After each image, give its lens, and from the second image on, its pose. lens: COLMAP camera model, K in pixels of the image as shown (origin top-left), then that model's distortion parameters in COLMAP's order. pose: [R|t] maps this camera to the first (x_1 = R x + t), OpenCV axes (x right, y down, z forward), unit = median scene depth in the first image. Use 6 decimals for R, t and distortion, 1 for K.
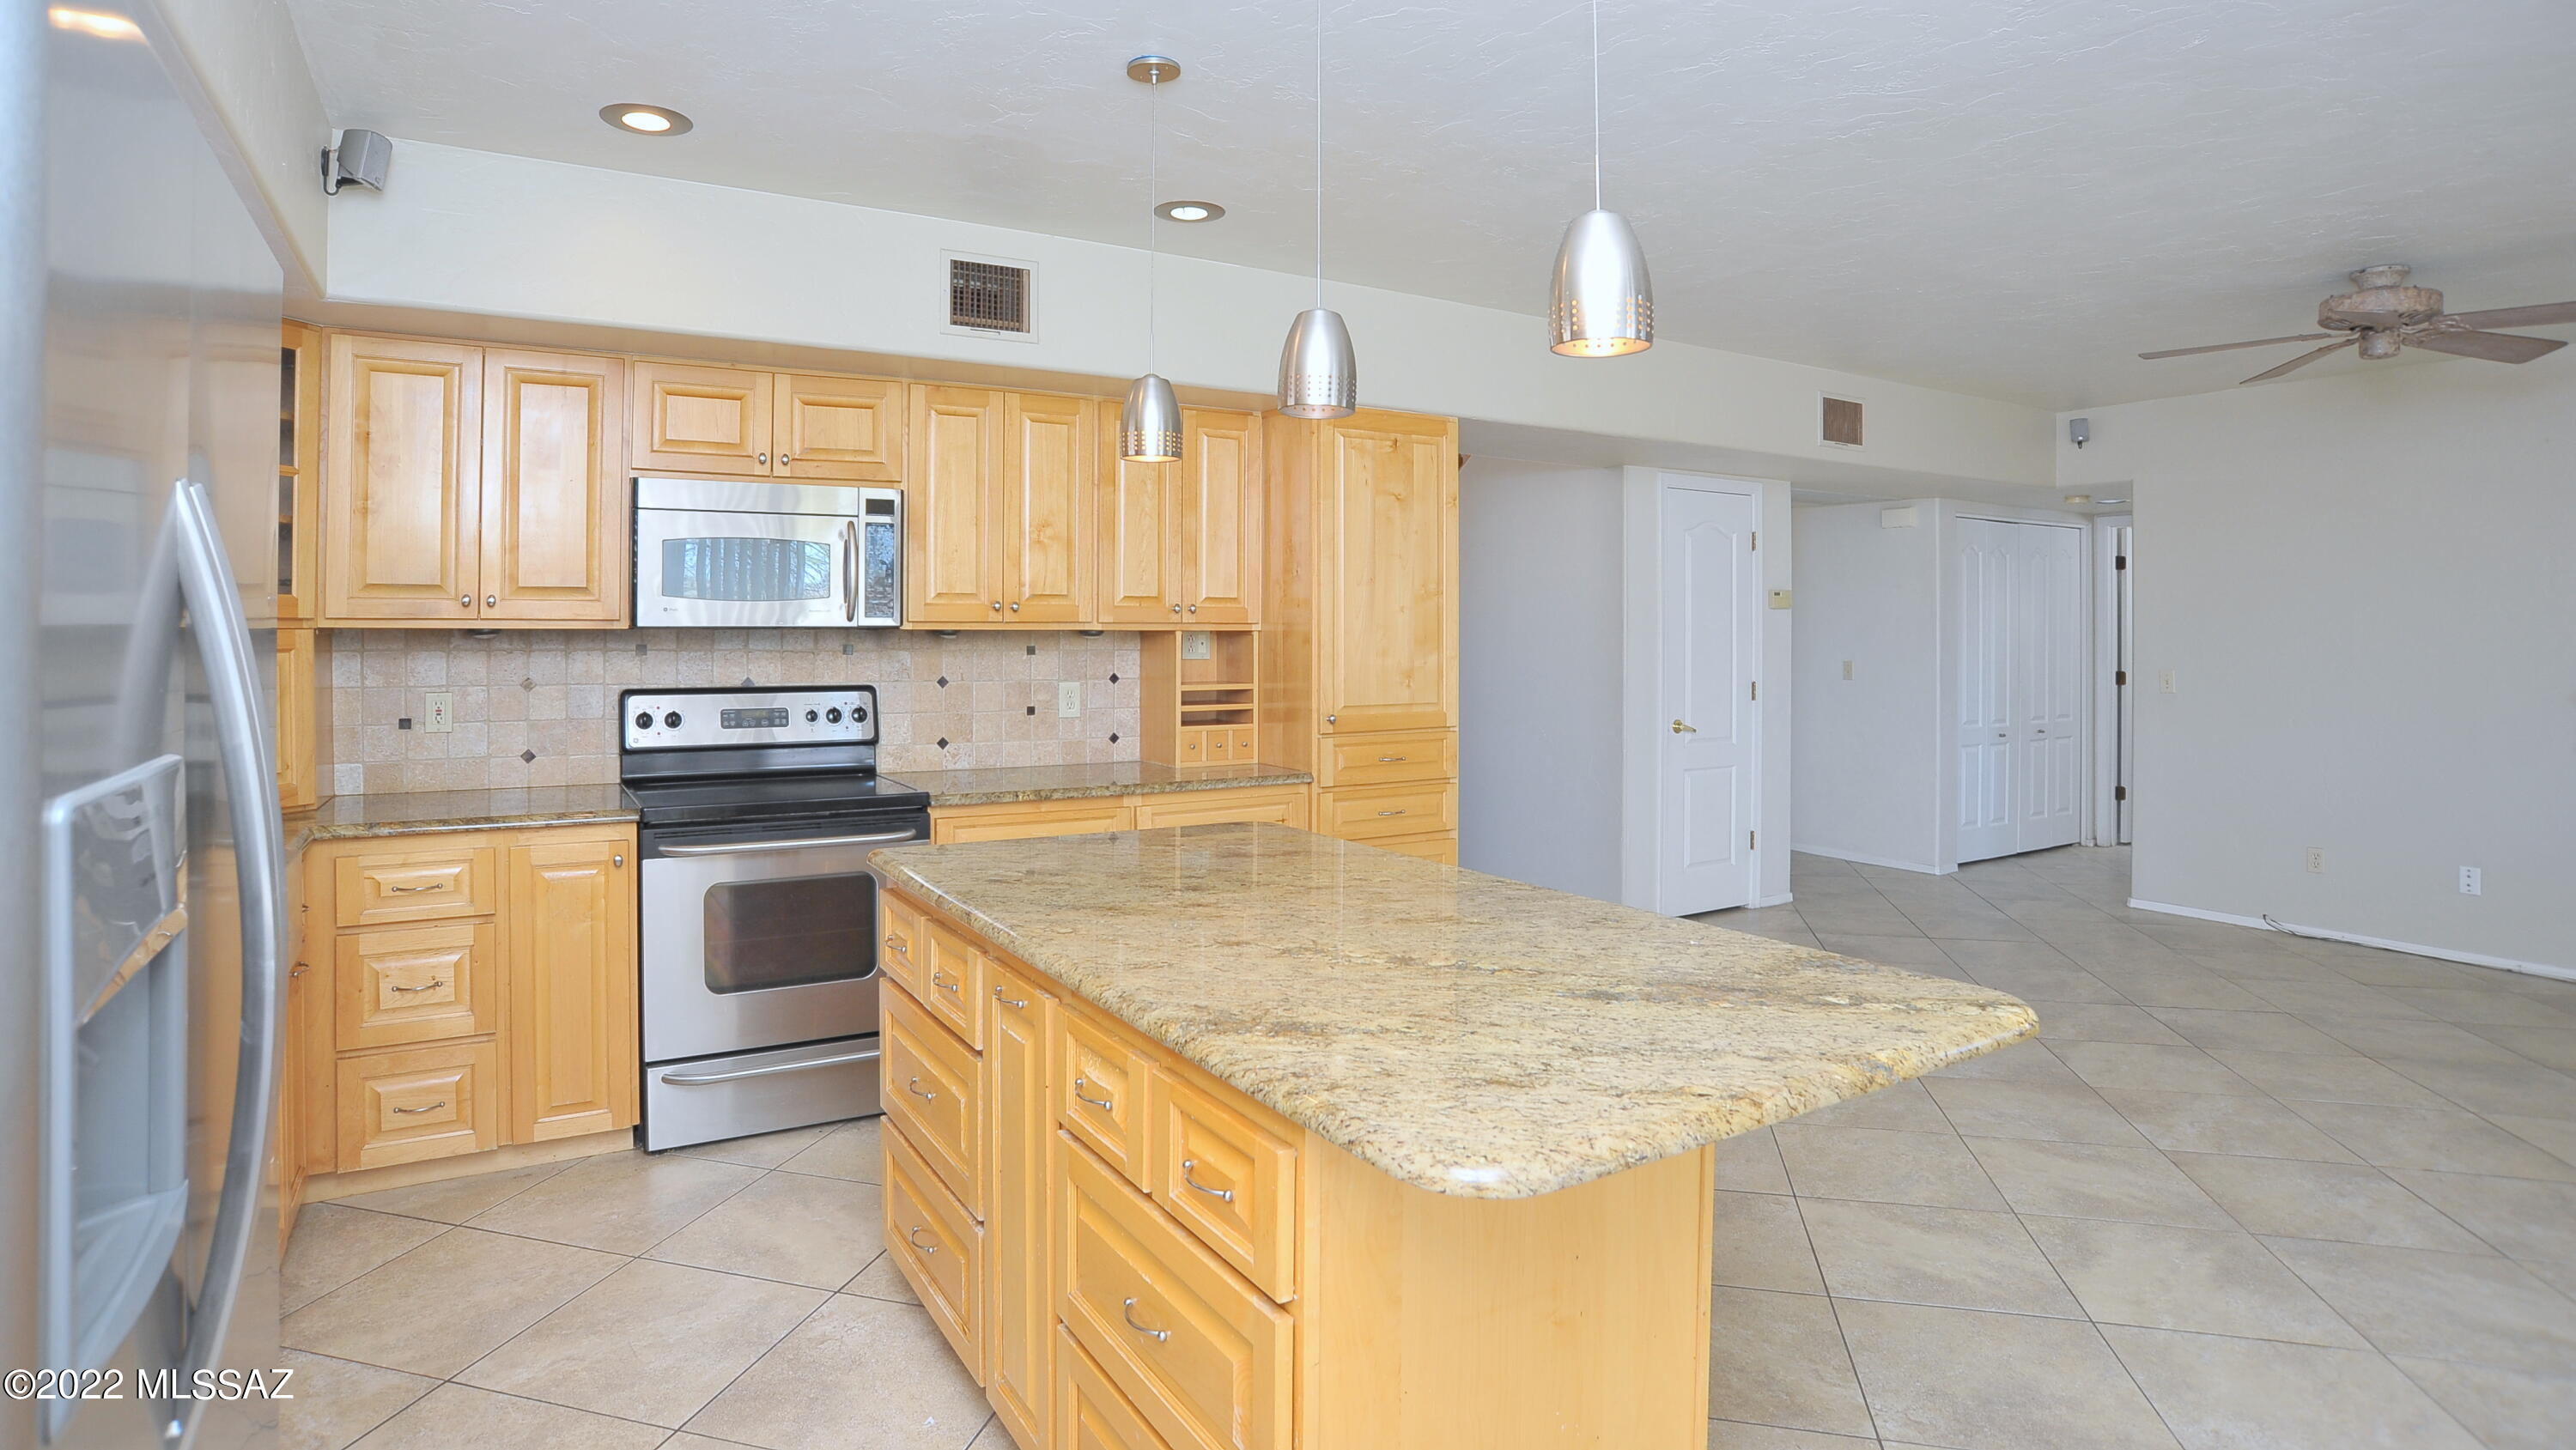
lens RADIAL K [[1324.4, 0, 1255.5], [0, 1324.4, 611.8], [0, 0, 1]] dist [-0.113372, 0.061354]
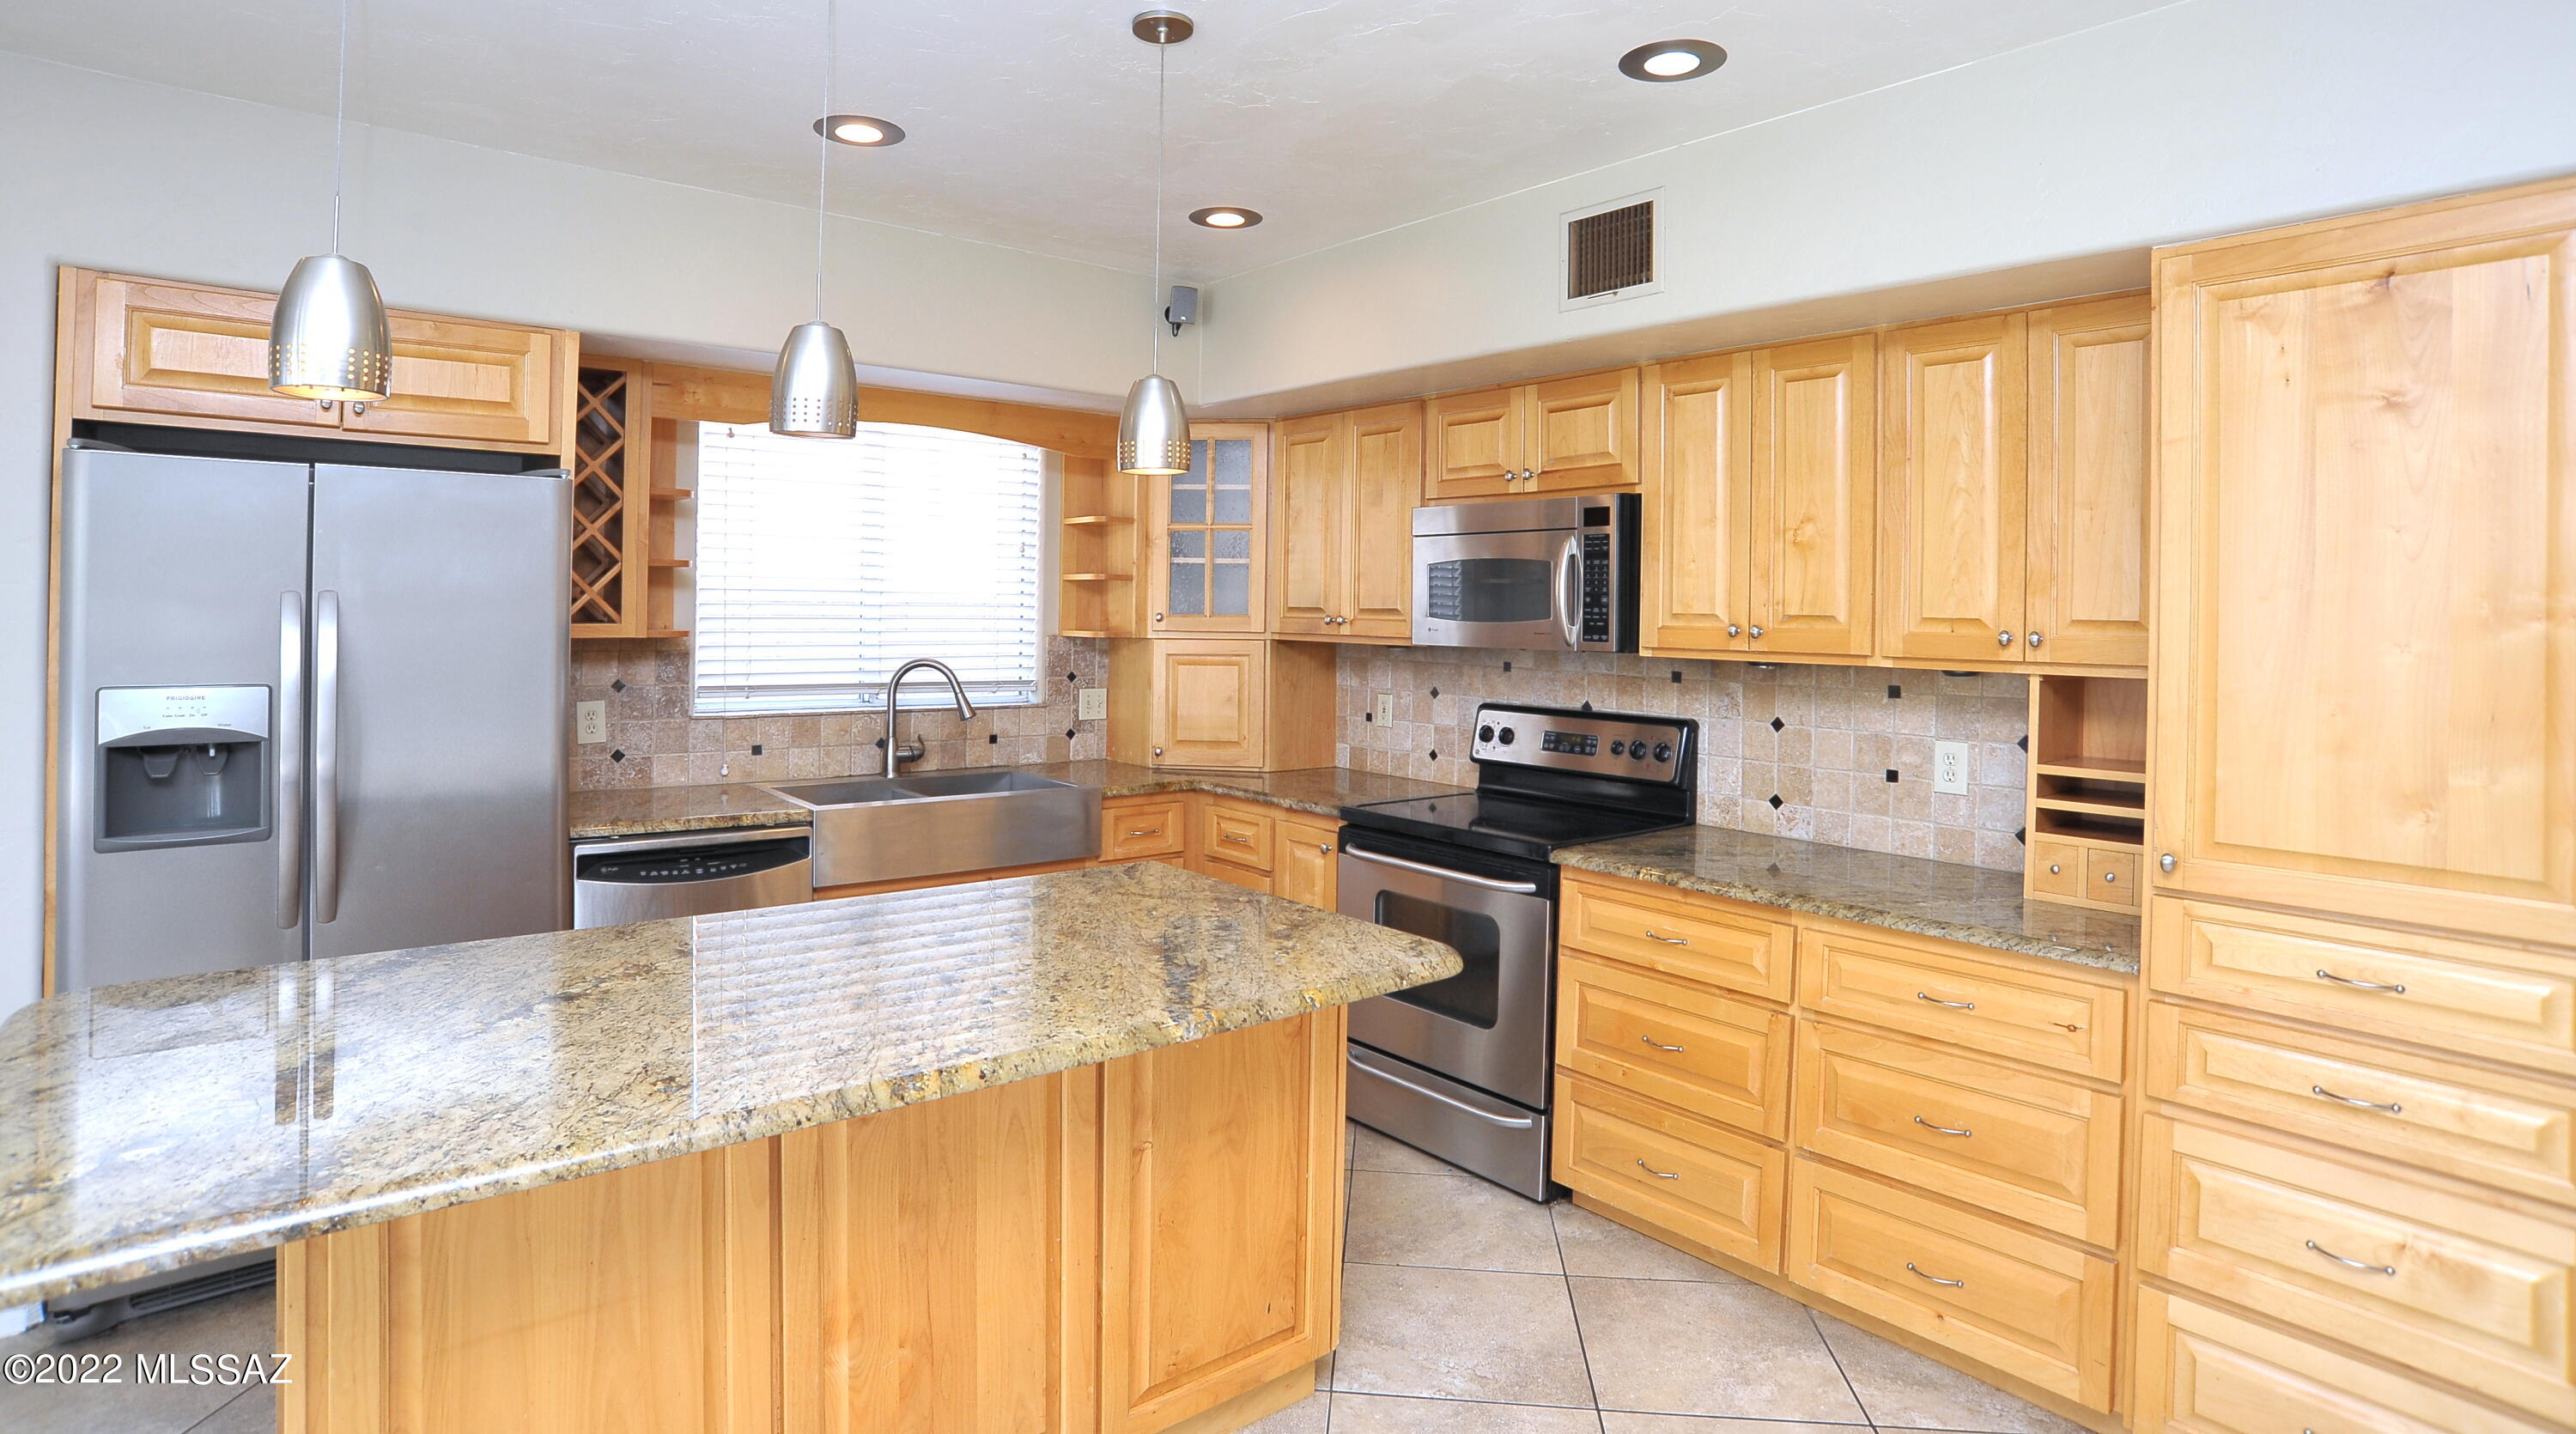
lens RADIAL K [[1306.0, 0, 1256.5], [0, 1306.0, 605.2], [0, 0, 1]] dist [-0.102482, 0.048484]
pose [[0.145807, -0.001202, -0.989312, 0.557516], [-0.003103, 0.999994, -0.001673, -0.018783], [0.989308, 0.003313, 0.145802, 0.668422]]
